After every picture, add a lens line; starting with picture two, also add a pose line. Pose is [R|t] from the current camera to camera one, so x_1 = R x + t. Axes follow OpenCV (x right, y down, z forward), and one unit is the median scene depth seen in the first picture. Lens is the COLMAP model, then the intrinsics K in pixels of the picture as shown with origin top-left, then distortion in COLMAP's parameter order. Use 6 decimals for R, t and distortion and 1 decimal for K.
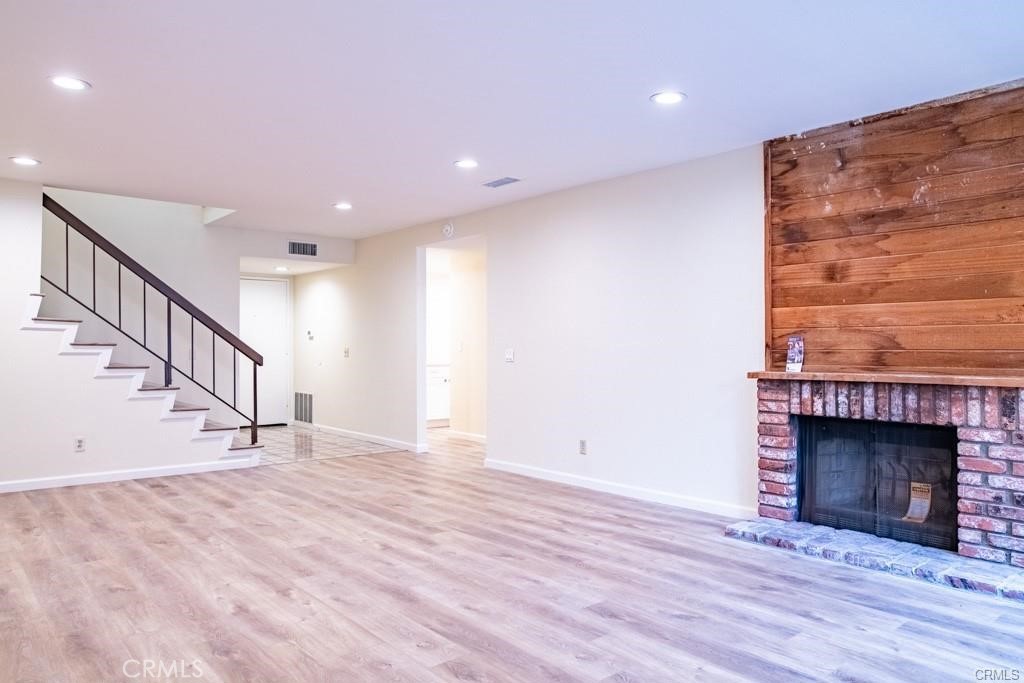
lens RADIAL K [[726.3, 0, 513.0], [0, 726.3, 344.3], [0, 0, 1]] dist [-0.031866, 0.003177]
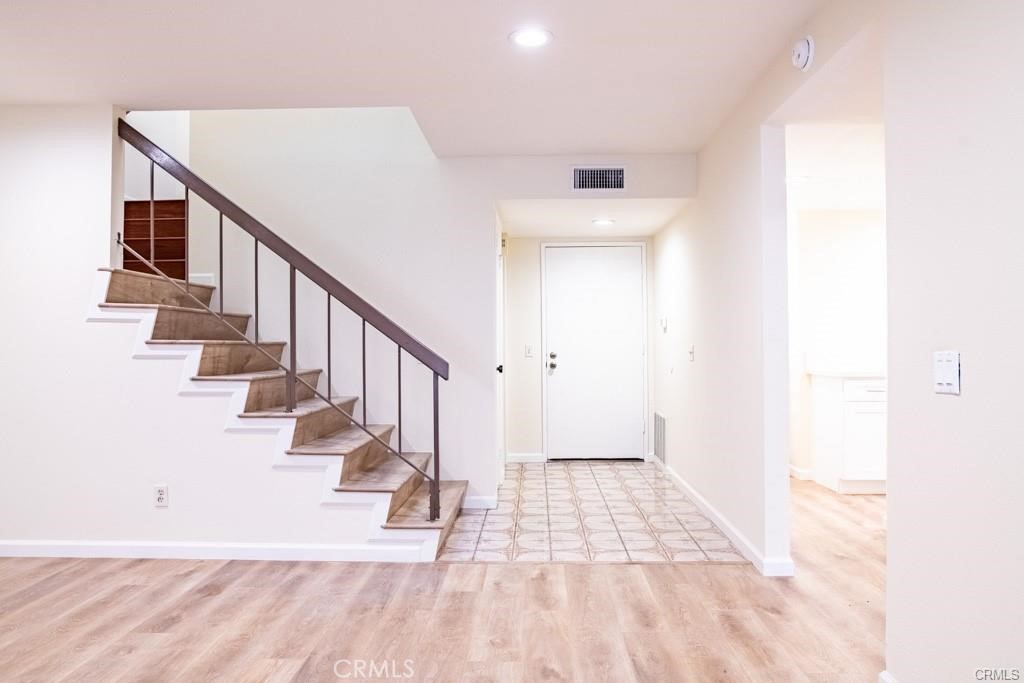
lens RADIAL K [[726.3, 0, 512.1], [0, 726.3, 339.9], [0, 0, 1]] dist [-0.031866, 0.003177]
pose [[0.752782, -0.007002, -0.658233, 0.056263], [0.006399, 0.999974, -0.003319, 0.001946], [0.658239, -0.001714, 0.752807, 0.626923]]
